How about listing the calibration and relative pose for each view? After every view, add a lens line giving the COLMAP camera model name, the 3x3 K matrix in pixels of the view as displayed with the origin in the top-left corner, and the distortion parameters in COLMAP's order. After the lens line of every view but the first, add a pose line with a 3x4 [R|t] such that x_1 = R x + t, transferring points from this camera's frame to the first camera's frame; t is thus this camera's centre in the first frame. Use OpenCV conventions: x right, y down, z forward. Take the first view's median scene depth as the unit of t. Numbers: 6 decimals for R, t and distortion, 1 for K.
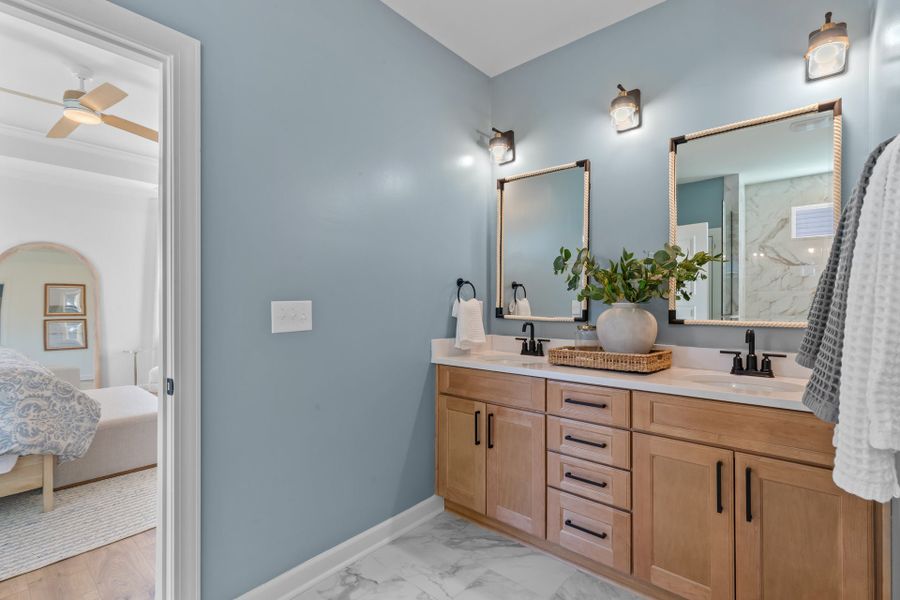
lens RADIAL K [[419.8, 0, 459.6], [0, 419.8, 307.7], [0, 0, 1]] dist [0.008662, 0.000370]
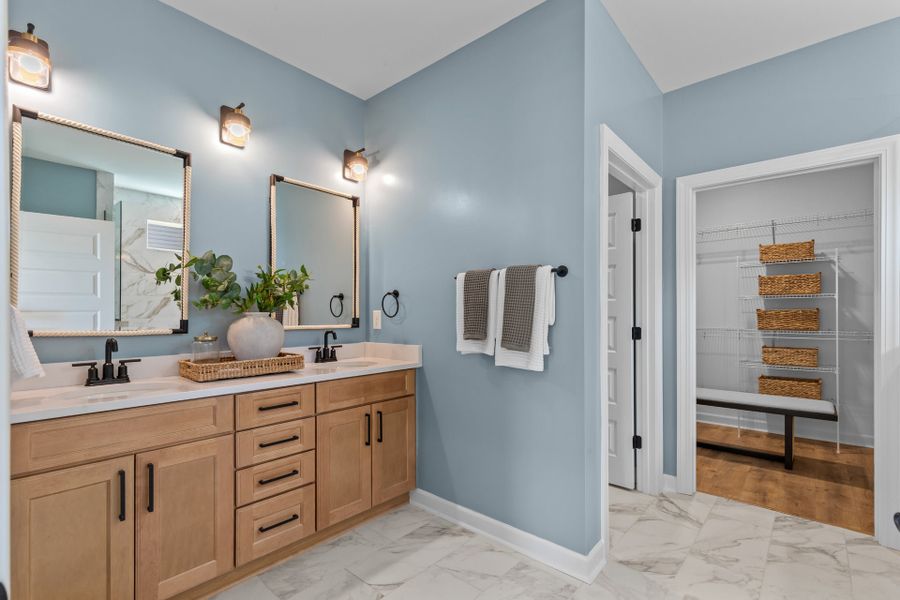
lens RADIAL K [[419.8, 0, 457.9], [0, 419.8, 305.6], [0, 0, 1]] dist [0.008662, 0.000370]
pose [[-0.001869, 0.008113, 0.999965, -0.733041], [-0.001545, 0.999966, -0.008116, -0.021992], [-0.999997, -0.001560, -0.001857, 0.507765]]
